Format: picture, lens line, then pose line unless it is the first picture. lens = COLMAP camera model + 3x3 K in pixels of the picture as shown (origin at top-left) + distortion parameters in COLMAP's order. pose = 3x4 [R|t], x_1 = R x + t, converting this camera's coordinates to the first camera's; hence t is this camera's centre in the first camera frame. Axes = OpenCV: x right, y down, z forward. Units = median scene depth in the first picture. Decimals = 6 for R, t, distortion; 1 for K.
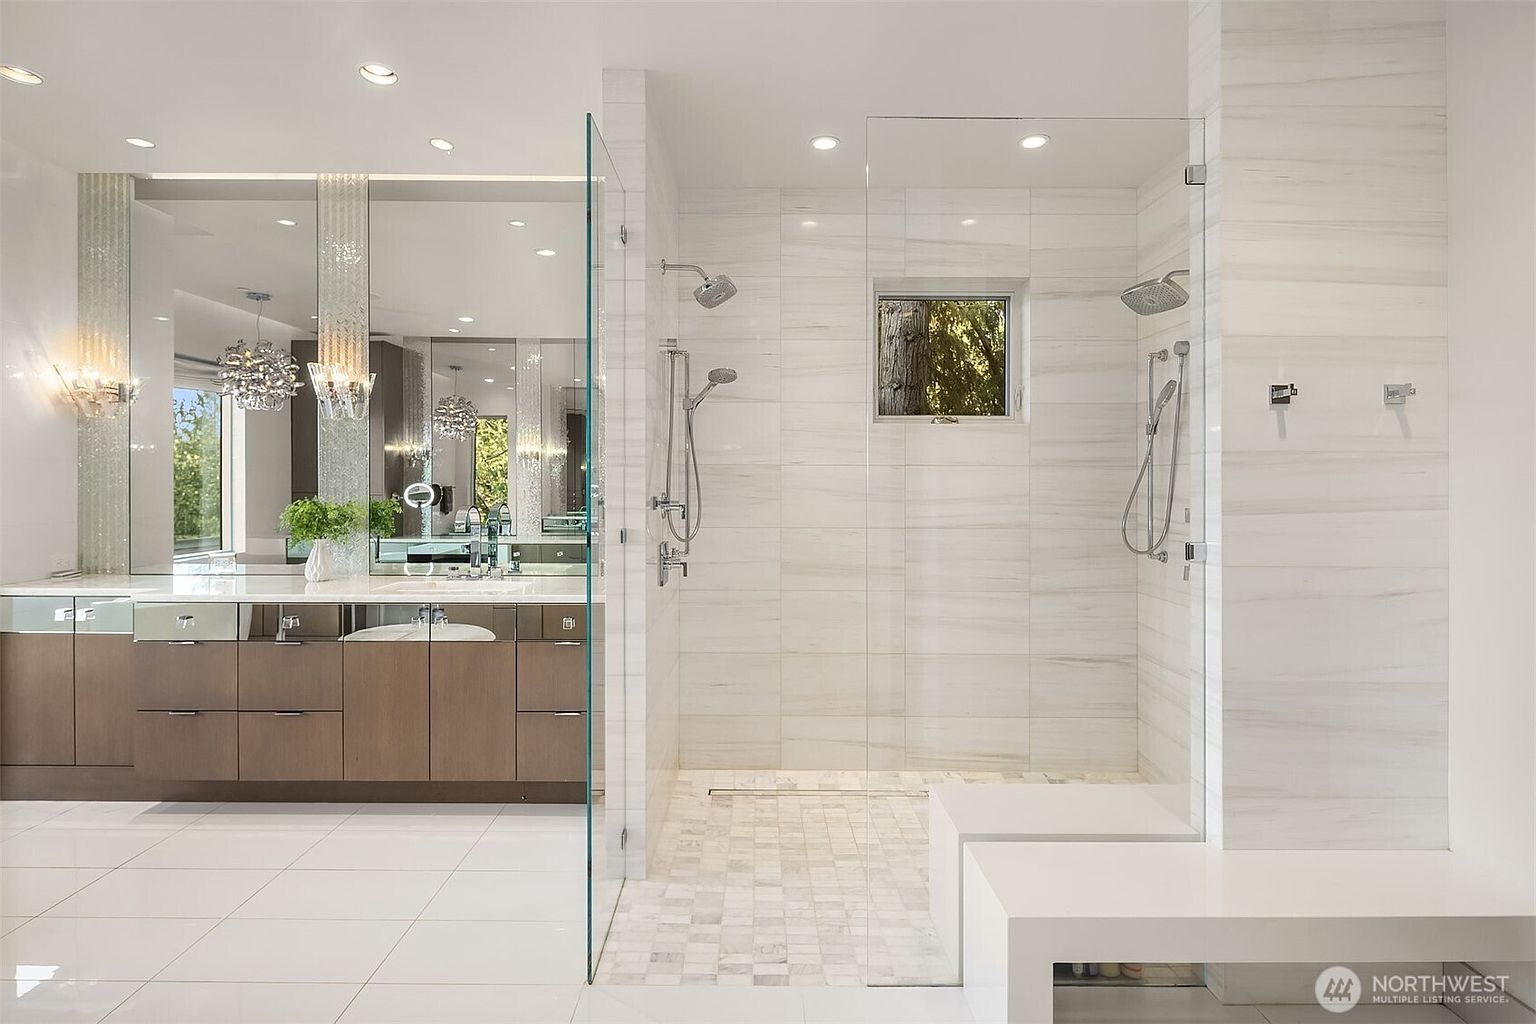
lens RADIAL K [[757.8, 0, 764.1], [0, 757.8, 506.6], [0, 0, 1]] dist [-0.021283, -0.000093]
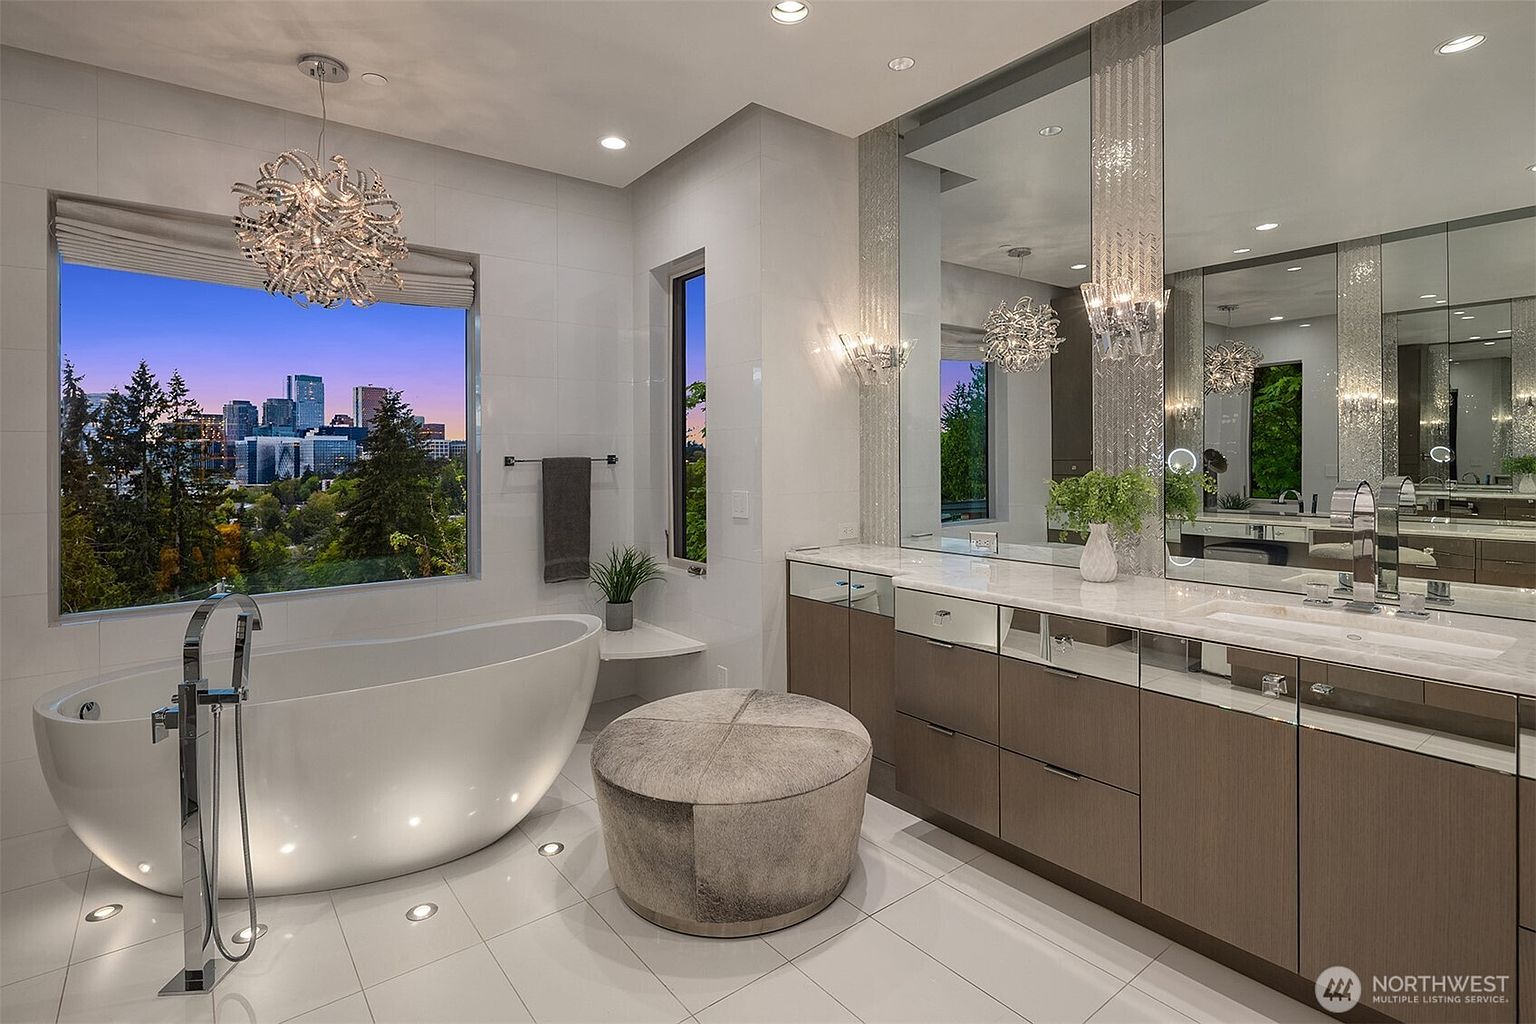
lens RADIAL K [[746.6, 0, 770.2], [0, 746.6, 446.1], [0, 0, 1]] dist [0.007148, 0.000495]
pose [[0.610502, -0.021262, -0.791729, -0.202864], [-0.007531, 0.999439, -0.032647, -0.005554], [0.791979, 0.025893, 0.609999, 0.295674]]
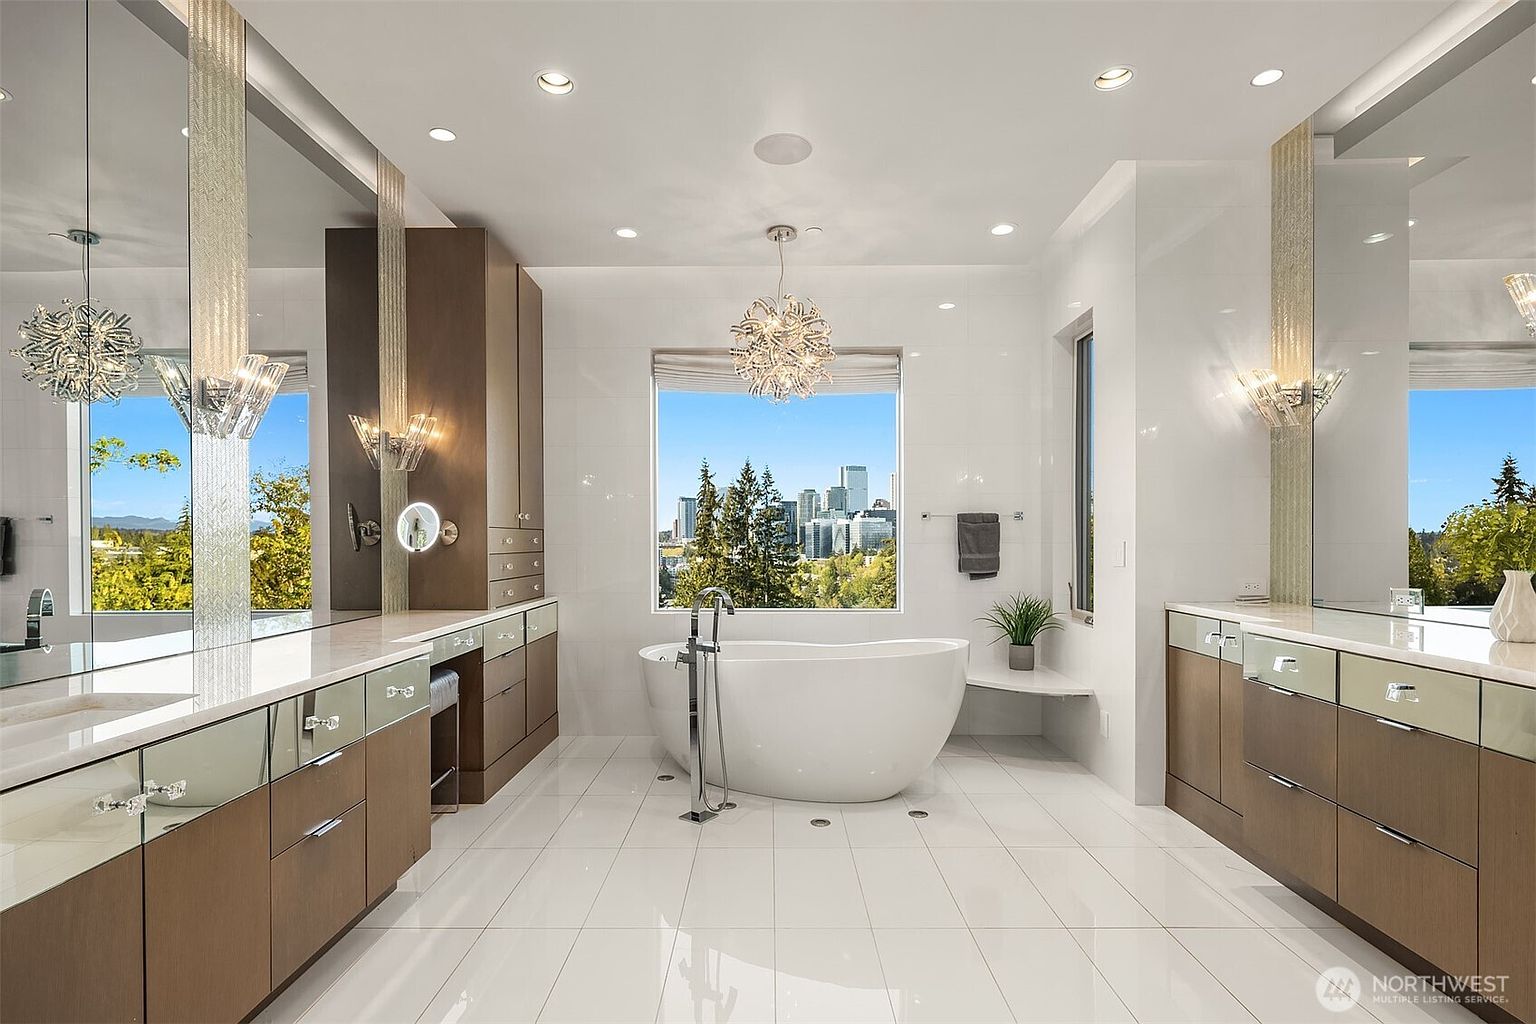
lens RADIAL K [[752.0, 0, 766.8], [0, 752.0, 540.8], [0, 0, 1]] dist [0.033112, 0.000175]
pose [[-0.014761, -0.002431, -0.999888, 0.025796], [-0.029620, 0.999559, -0.001993, 0.037544], [0.999452, 0.029587, -0.014826, 0.403886]]
